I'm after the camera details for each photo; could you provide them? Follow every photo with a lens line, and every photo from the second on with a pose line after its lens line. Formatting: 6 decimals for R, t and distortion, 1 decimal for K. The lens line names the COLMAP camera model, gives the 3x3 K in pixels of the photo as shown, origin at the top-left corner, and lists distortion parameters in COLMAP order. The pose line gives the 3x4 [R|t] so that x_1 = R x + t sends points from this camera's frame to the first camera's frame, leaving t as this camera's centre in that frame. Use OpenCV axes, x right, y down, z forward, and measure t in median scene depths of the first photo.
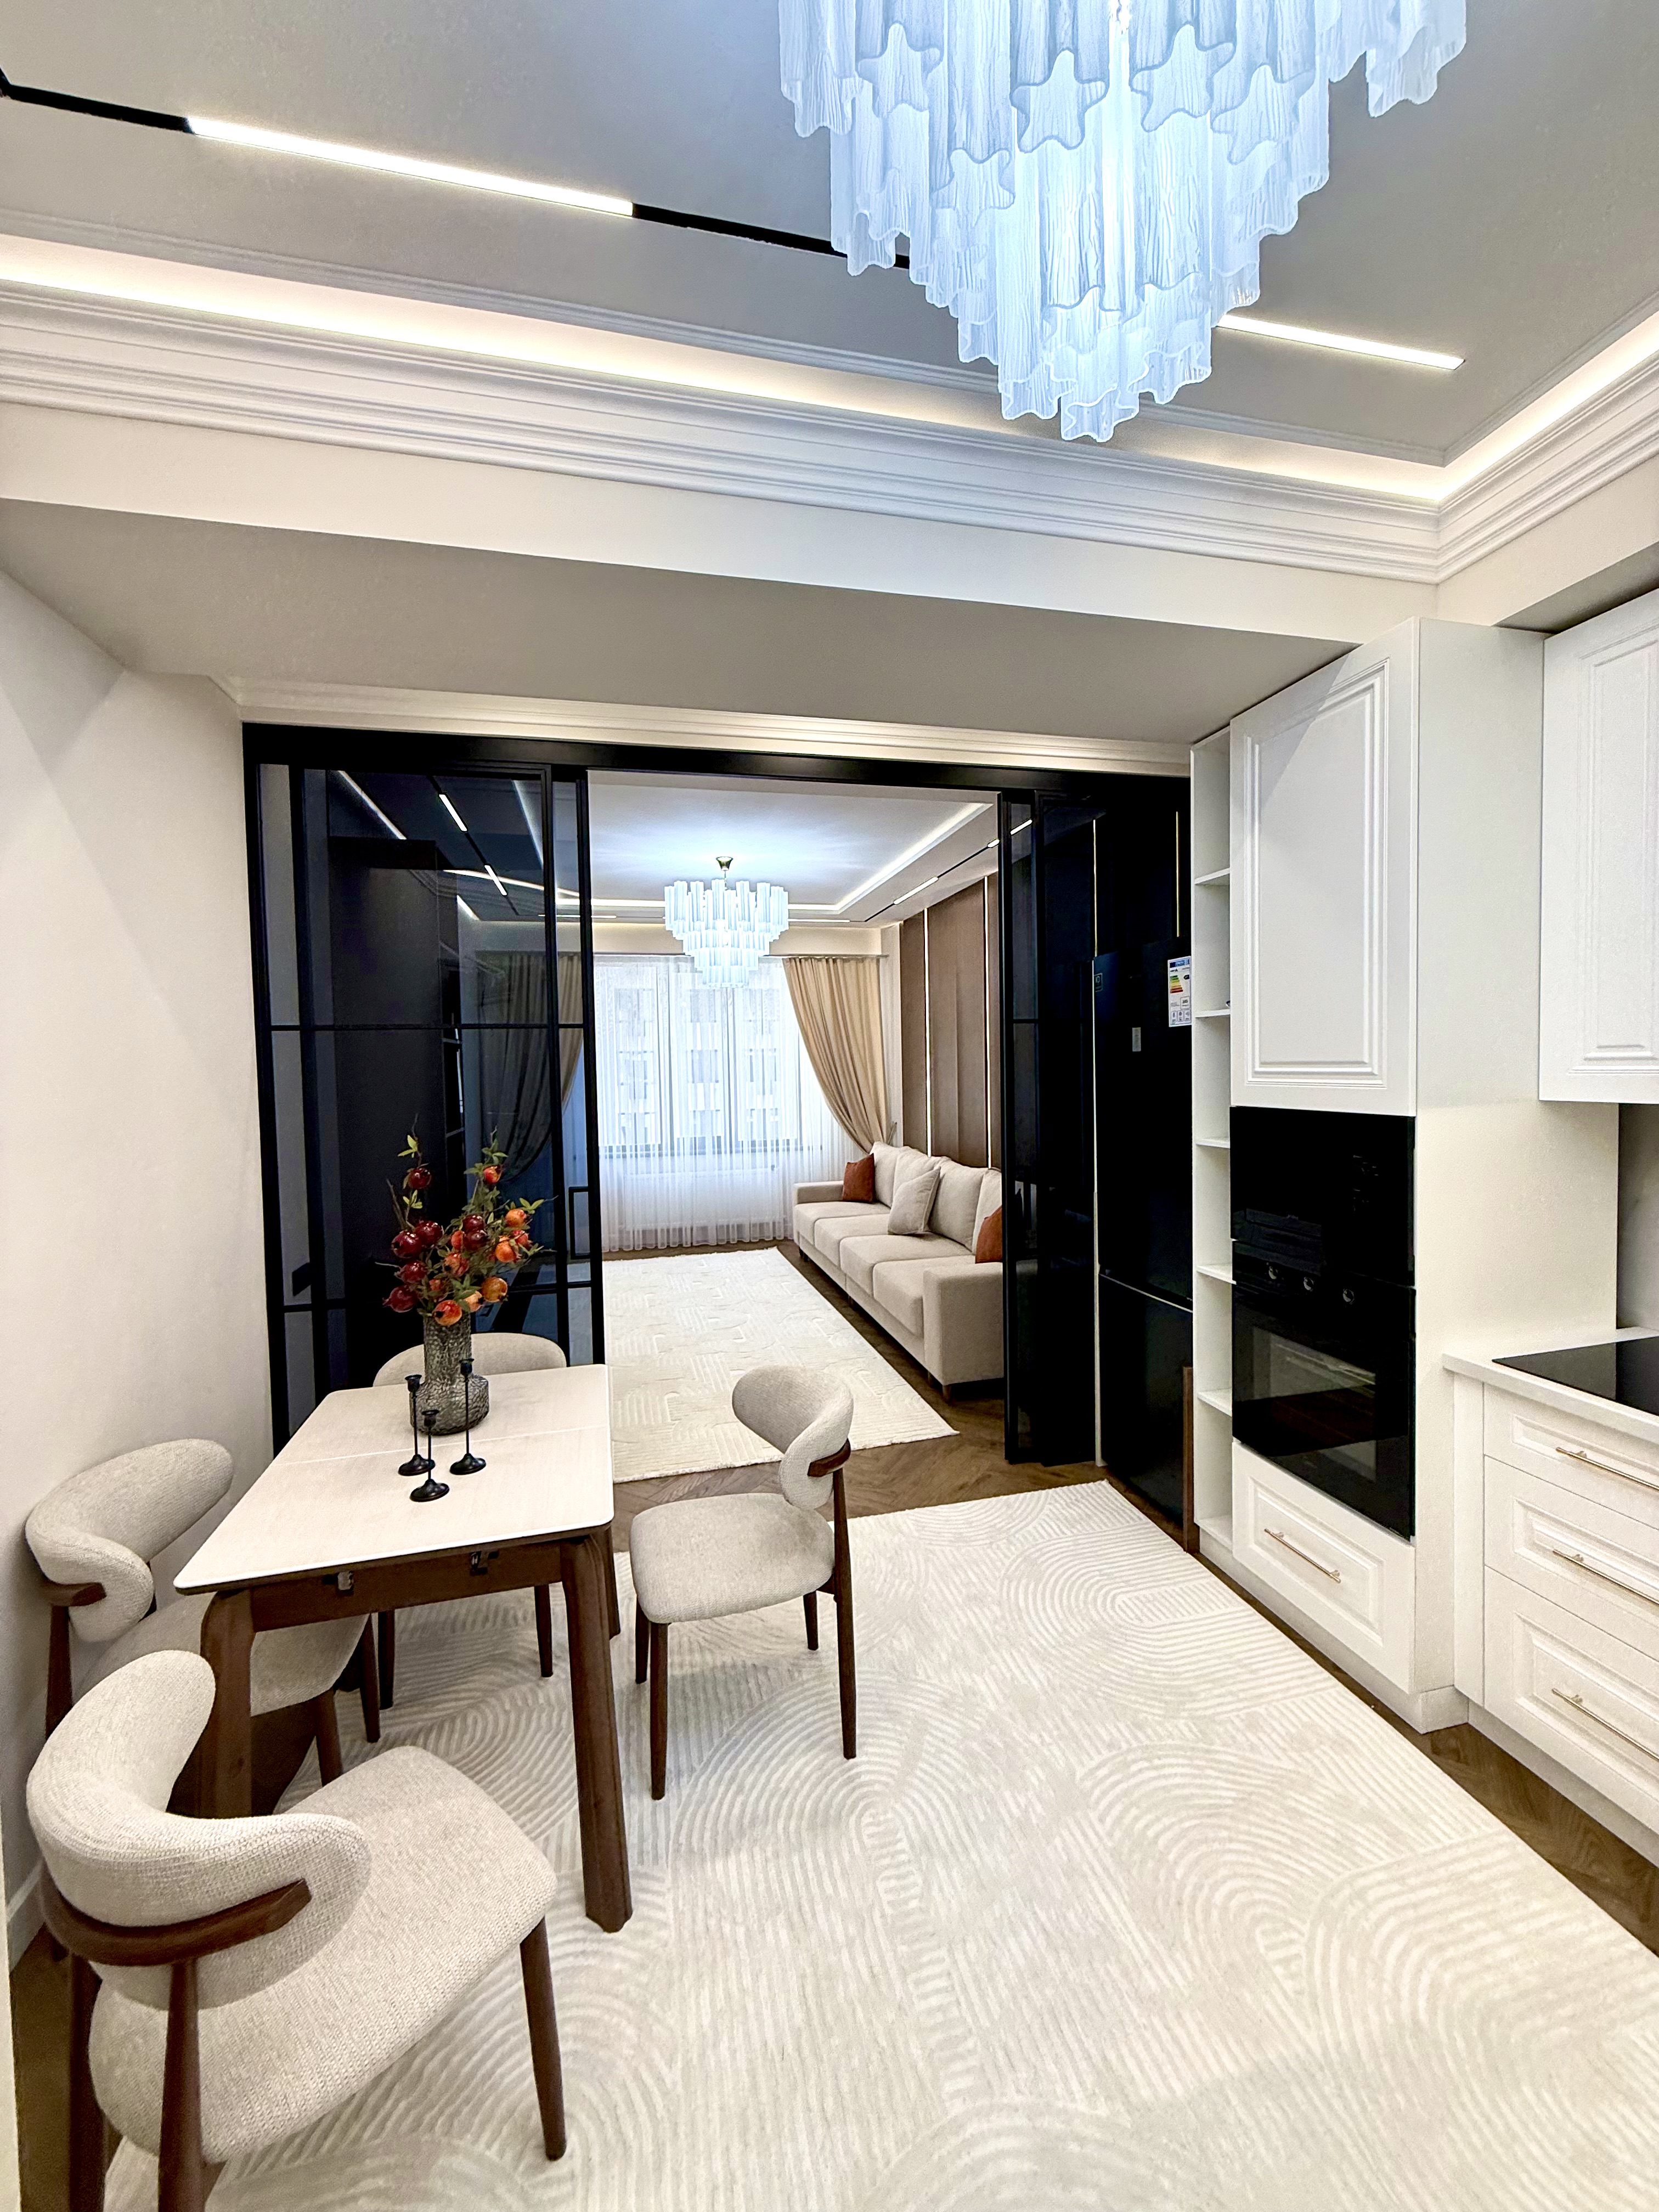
lens RADIAL K [[875.8, 0, 816.3], [0, 875.8, 1100.1], [0, 0, 1]] dist [-0.000235, 0.000476]
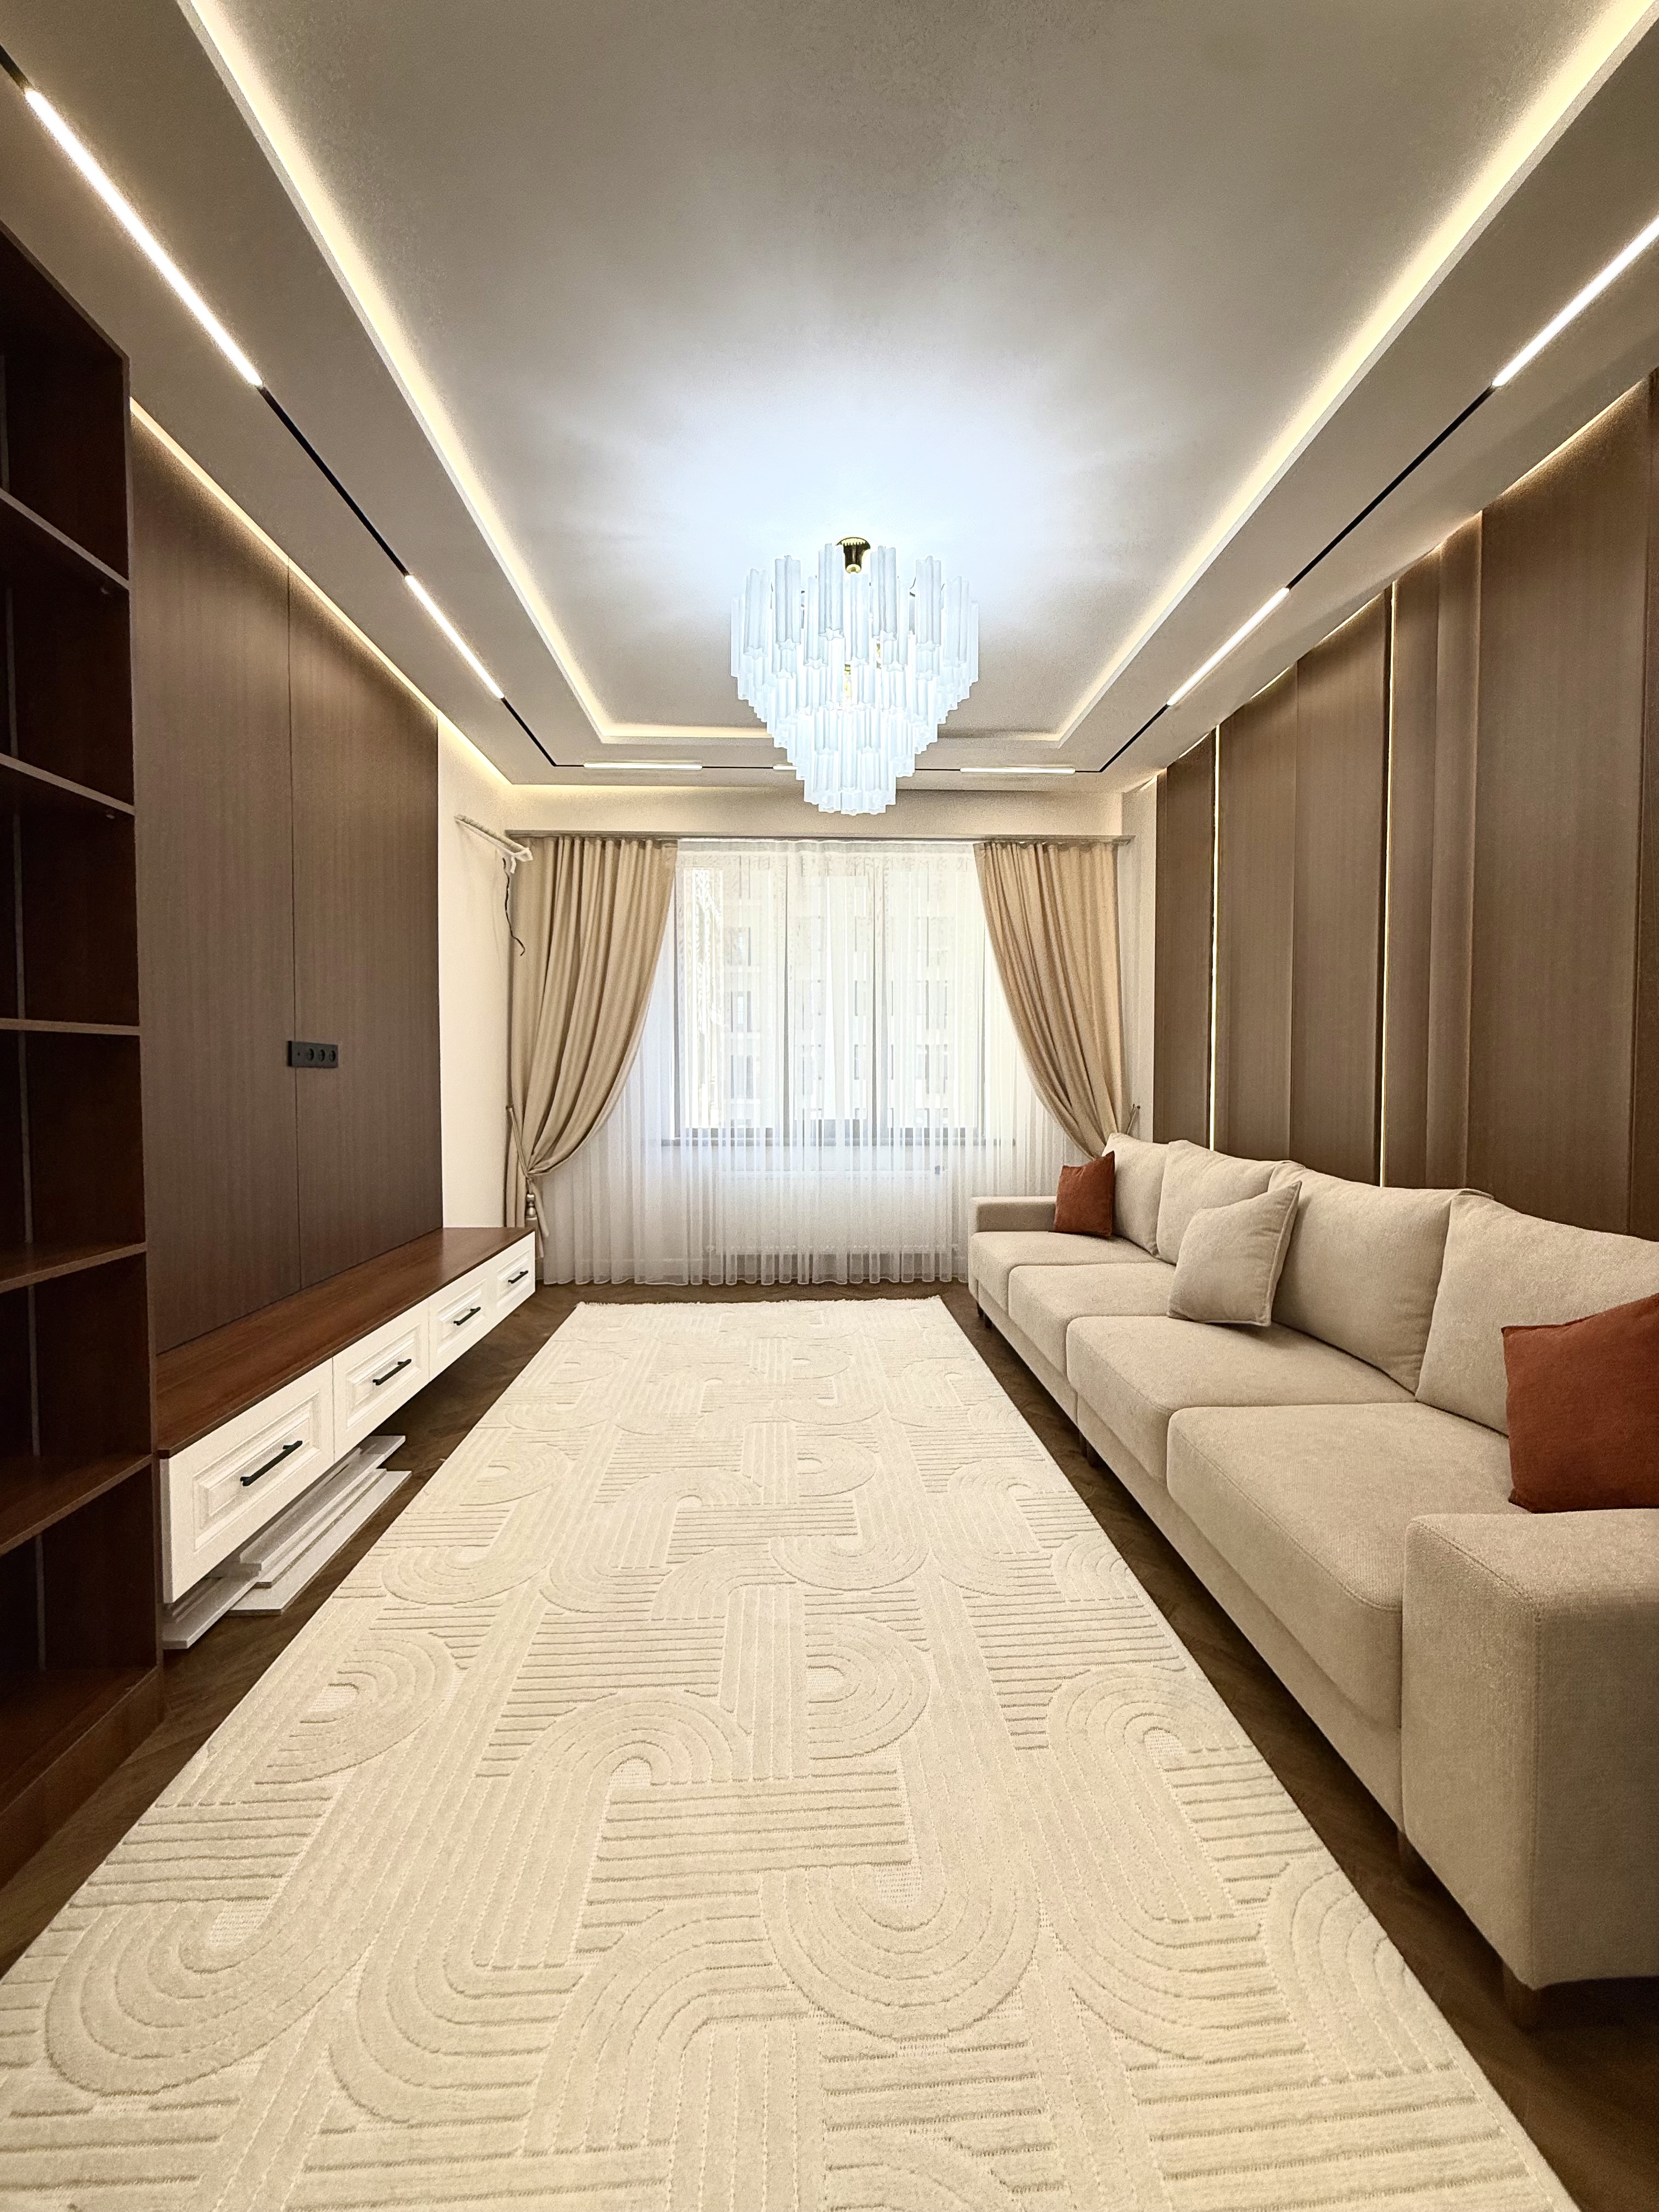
lens RADIAL K [[875.8, 0, 816.3], [0, 875.8, 1100.1], [0, 0, 1]] dist [-0.000235, 0.000476]
pose [[0.980756, 0.026479, -0.193436, -0.019943], [-0.027074, 0.999633, -0.000430, 0.040938], [0.193353, 0.005658, 0.981113, 0.500157]]
